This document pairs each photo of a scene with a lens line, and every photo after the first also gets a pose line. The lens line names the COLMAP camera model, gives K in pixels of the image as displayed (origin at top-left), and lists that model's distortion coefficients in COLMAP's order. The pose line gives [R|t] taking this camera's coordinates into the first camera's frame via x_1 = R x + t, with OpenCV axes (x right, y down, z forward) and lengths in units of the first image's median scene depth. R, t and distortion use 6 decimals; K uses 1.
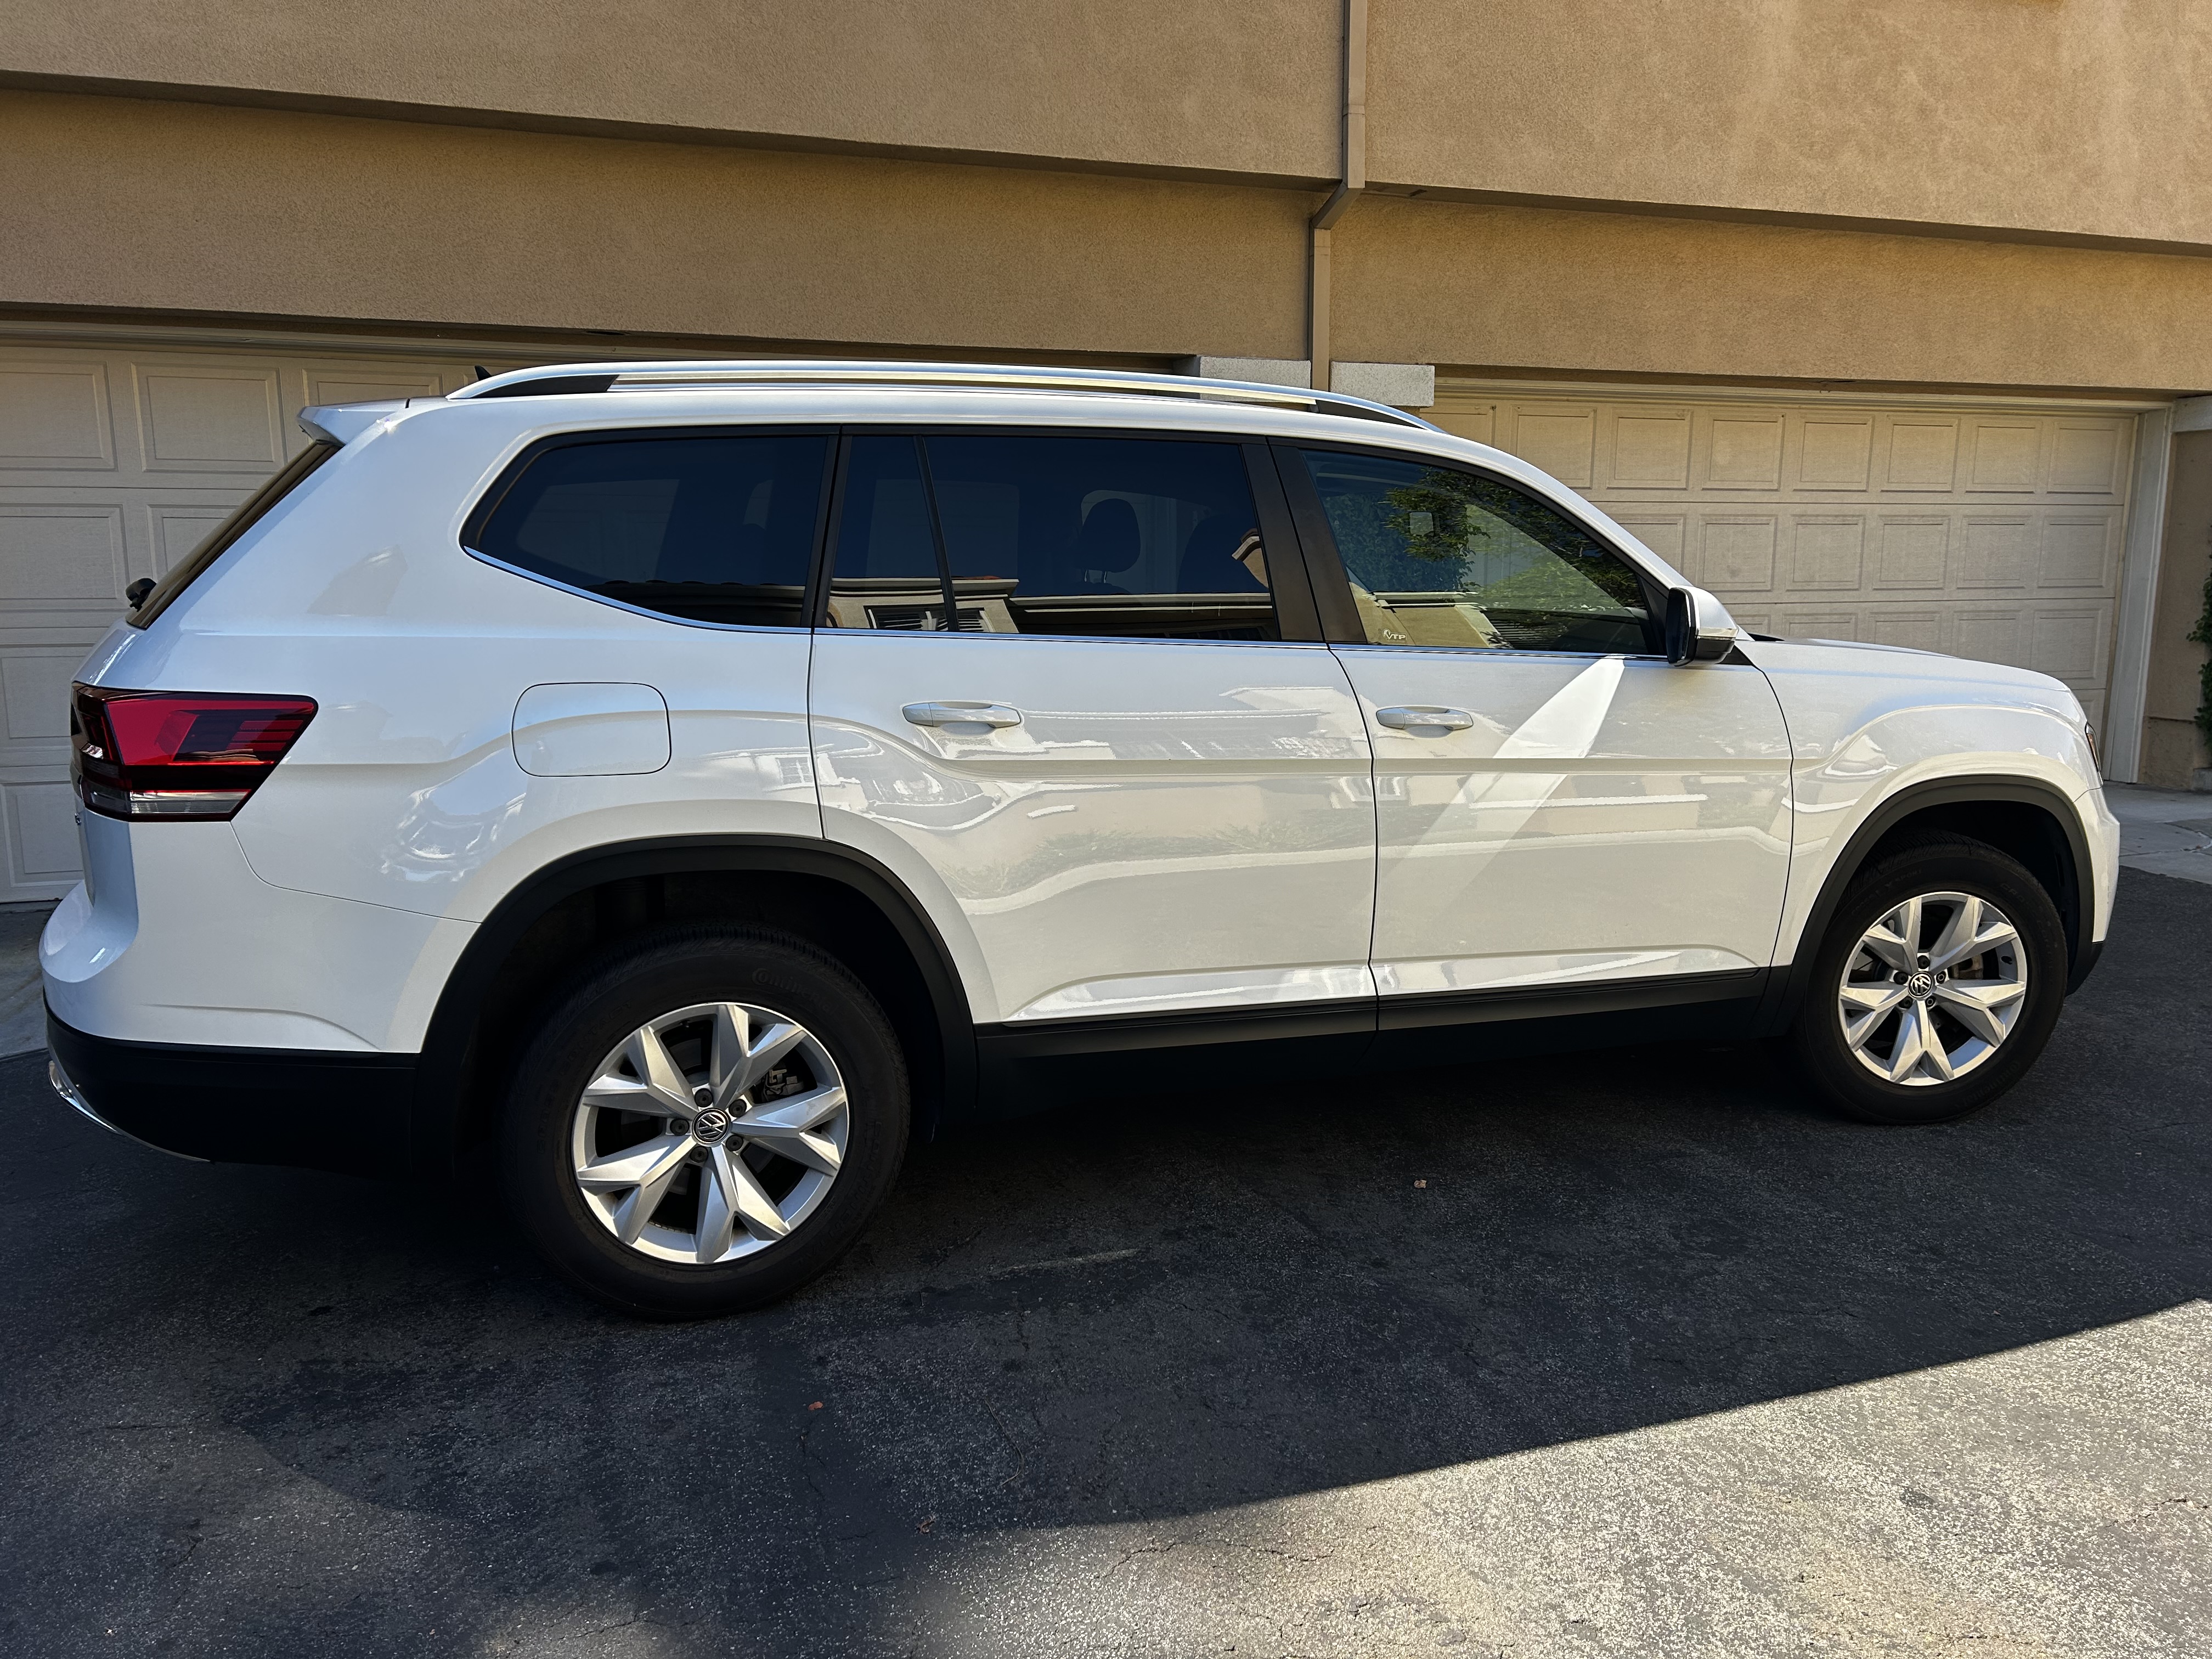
lens RADIAL K [[1665.7, 0, 1098.6], [0, 1665.7, 832.6], [0, 0, 1]] dist [0.042766, -0.057491]
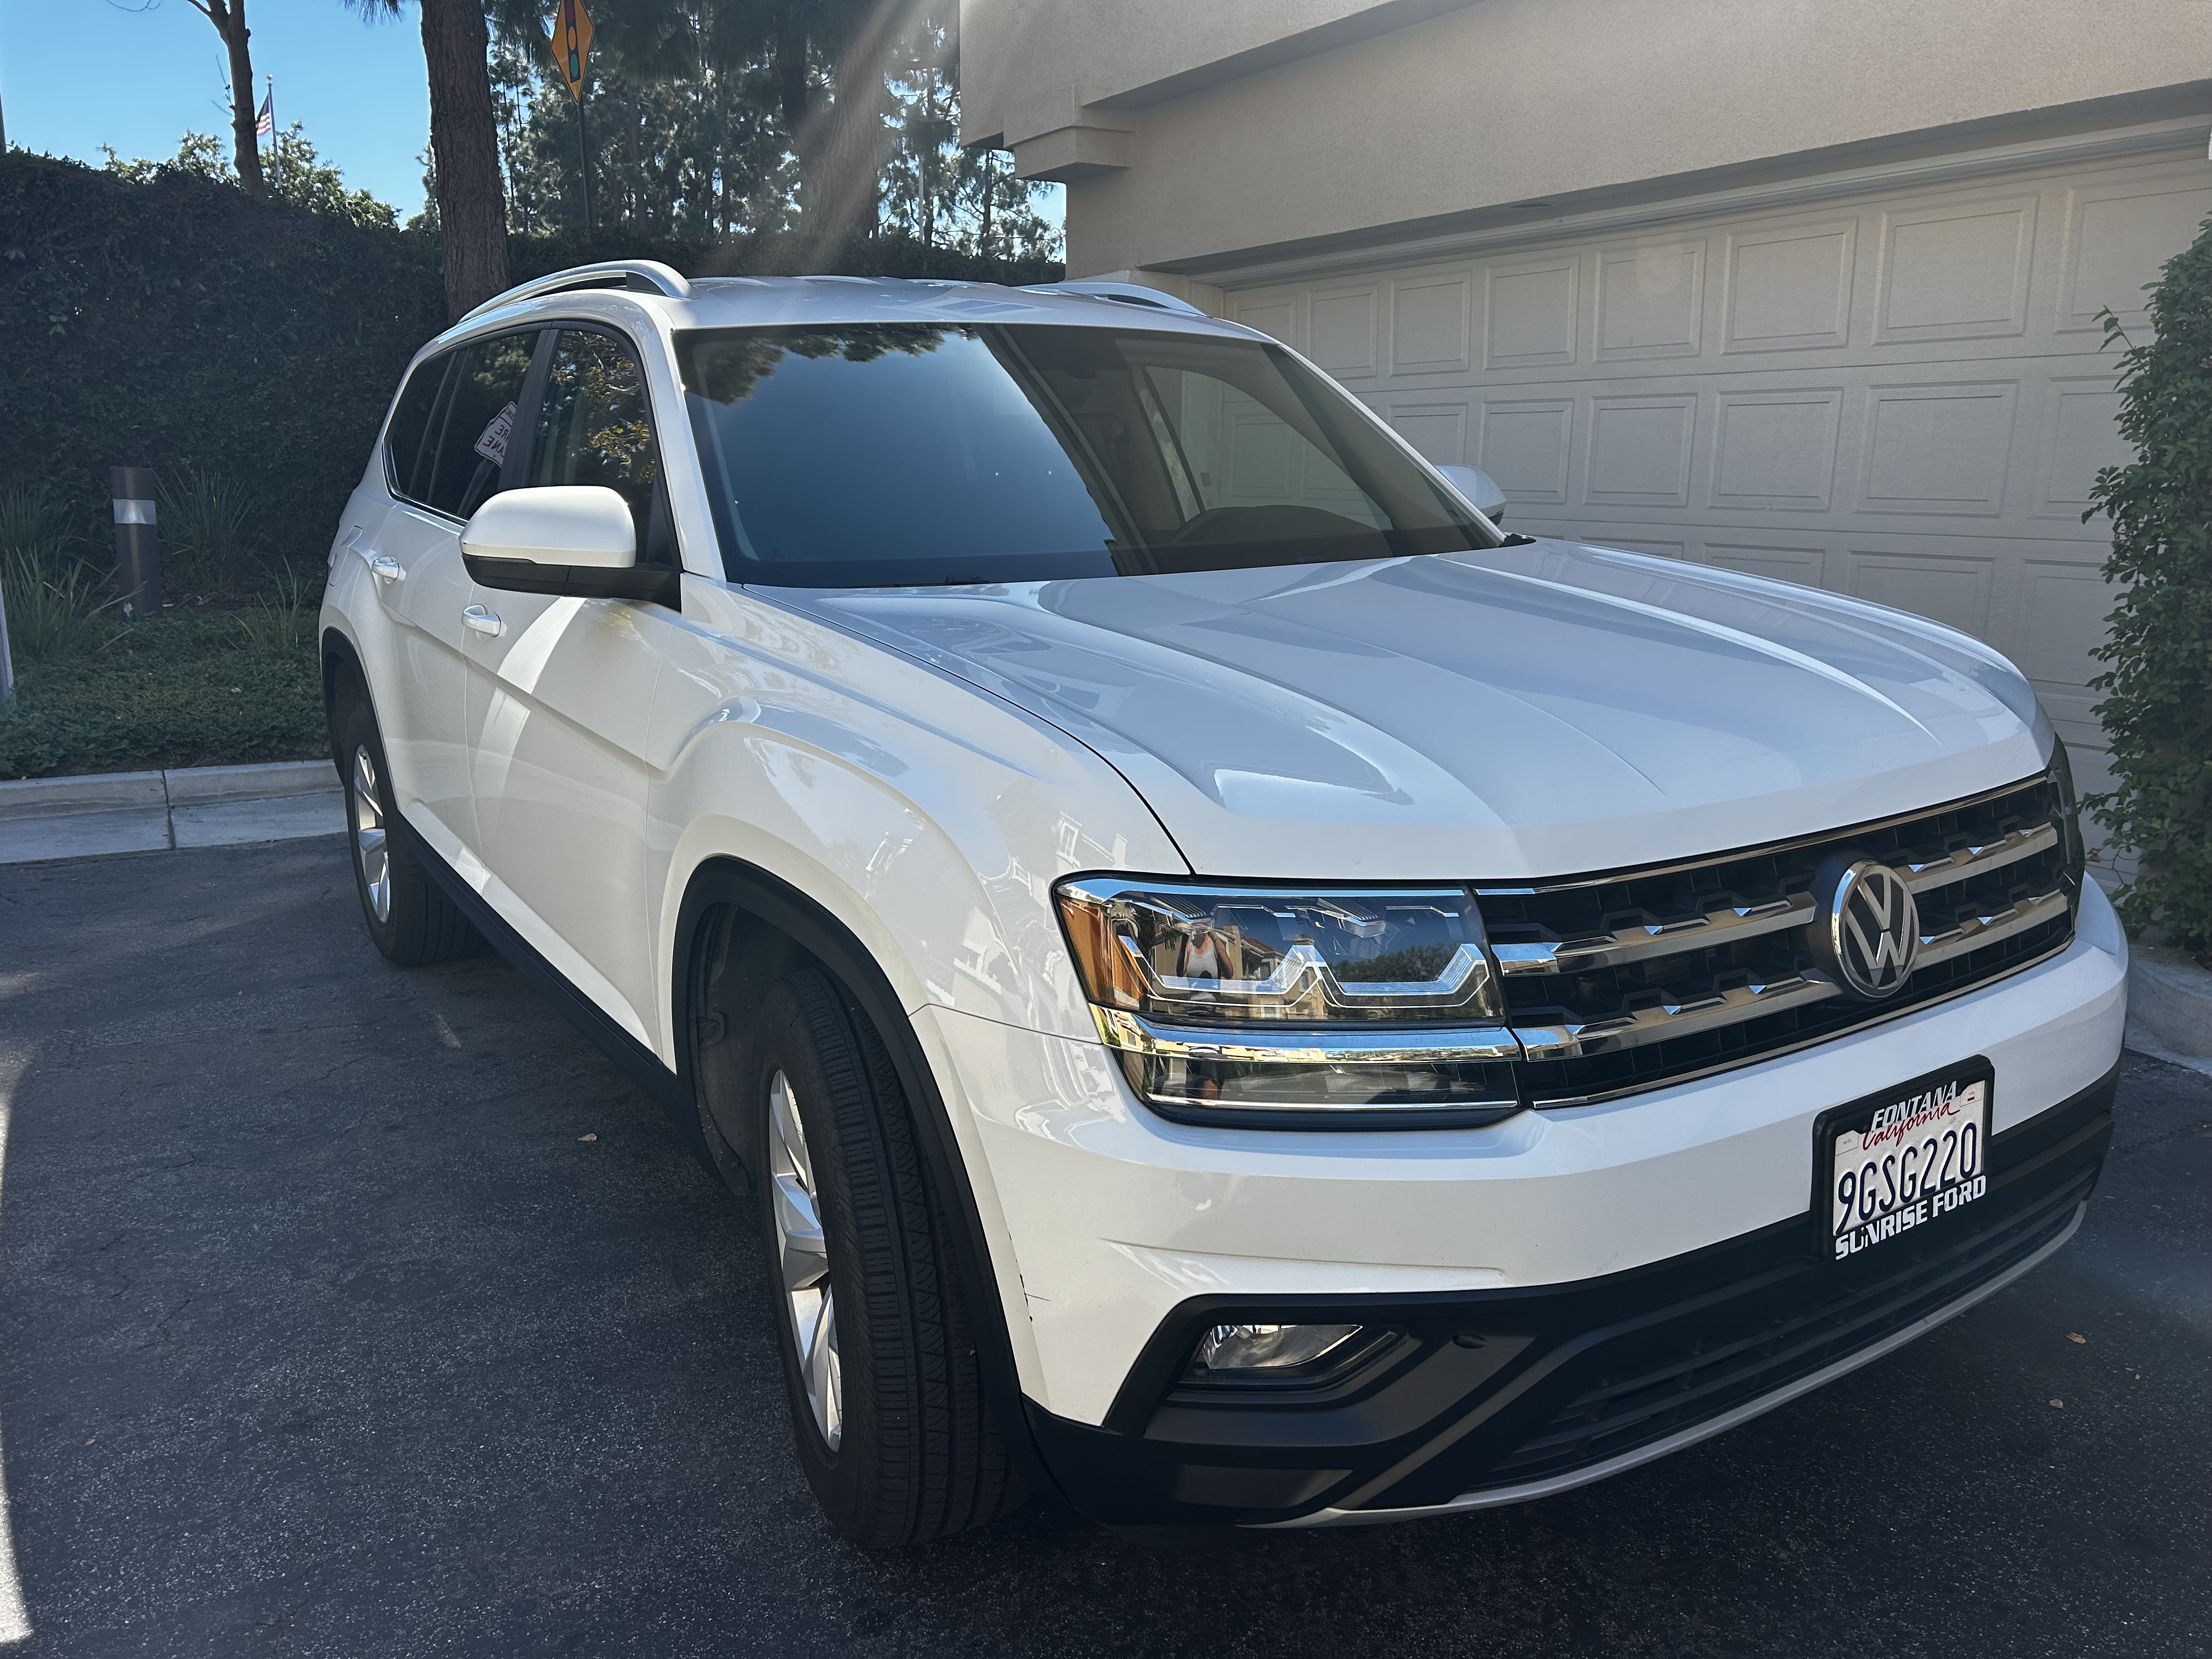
lens RADIAL K [[1665.7, 0, 1109.7], [0, 1665.7, 835.6], [0, 0, 1]] dist [0.042766, -0.057491]
pose [[0.210050, 0.223966, -0.951692, 1.227784], [-0.154345, 0.968798, 0.193926, -0.196828], [0.965431, 0.106155, 0.238064, 1.161347]]
